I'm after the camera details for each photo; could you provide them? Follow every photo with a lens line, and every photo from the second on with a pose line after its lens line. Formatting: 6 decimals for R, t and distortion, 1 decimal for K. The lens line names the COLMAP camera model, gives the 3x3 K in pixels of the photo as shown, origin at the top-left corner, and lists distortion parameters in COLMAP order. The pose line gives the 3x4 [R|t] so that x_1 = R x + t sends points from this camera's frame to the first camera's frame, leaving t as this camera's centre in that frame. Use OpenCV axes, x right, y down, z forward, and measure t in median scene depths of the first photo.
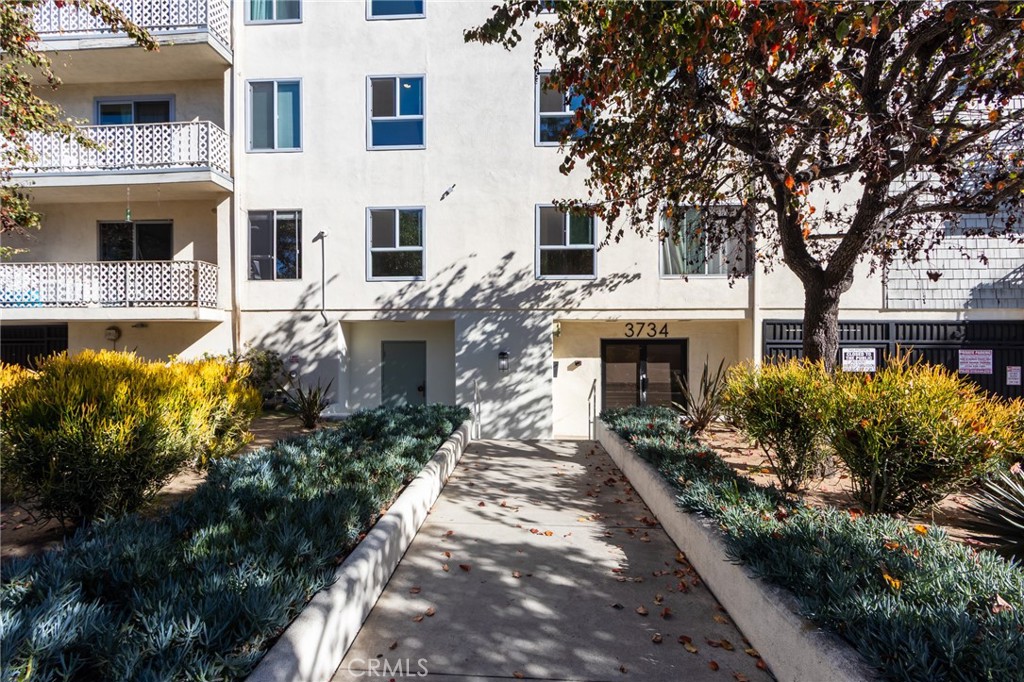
lens RADIAL K [[465.7, 0, 500.3], [0, 465.7, 344.1], [0, 0, 1]] dist [0.014817, -0.006920]
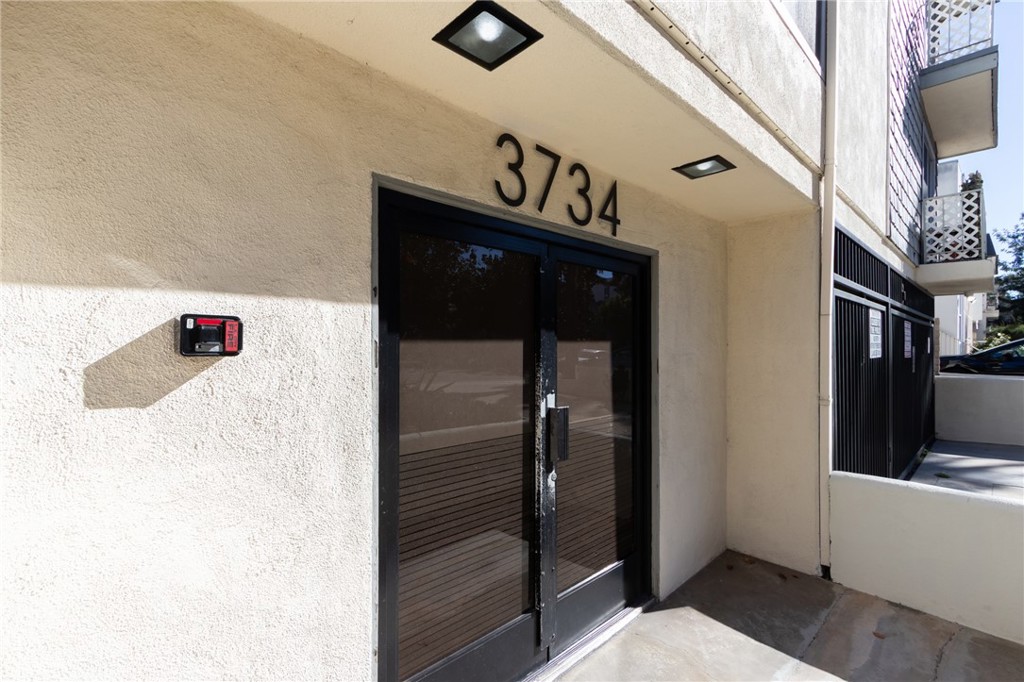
lens RADIAL K [[465.7, 0, 500.3], [0, 465.7, 344.1], [0, 0, 1]] dist [0.014817, -0.006920]
pose [[0.684569, 0.007050, 0.728914, 0.156315], [0.002920, 0.999919, -0.012414, 0.052901], [-0.728942, 0.010627, 0.684492, 1.029034]]
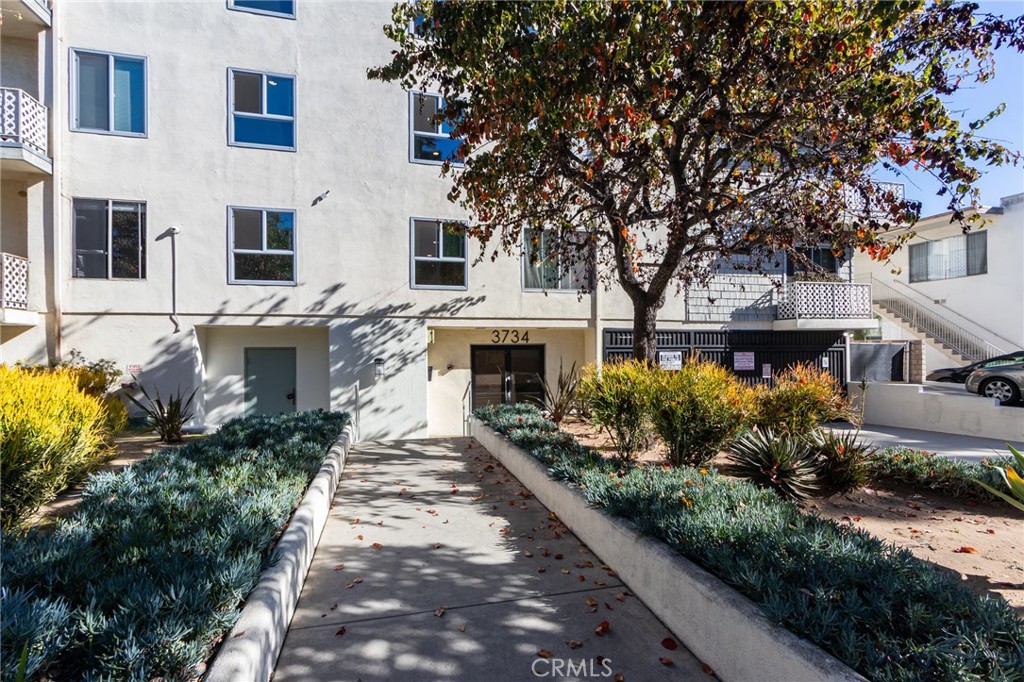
lens RADIAL K [[465.7, 0, 500.3], [0, 465.7, 344.1], [0, 0, 1]] dist [0.014817, -0.006920]
pose [[0.955078, -0.002216, 0.296345, -0.048107], [0.006090, 0.999908, -0.012151, 0.000956], [-0.296291, 0.013410, 0.955004, -0.068900]]
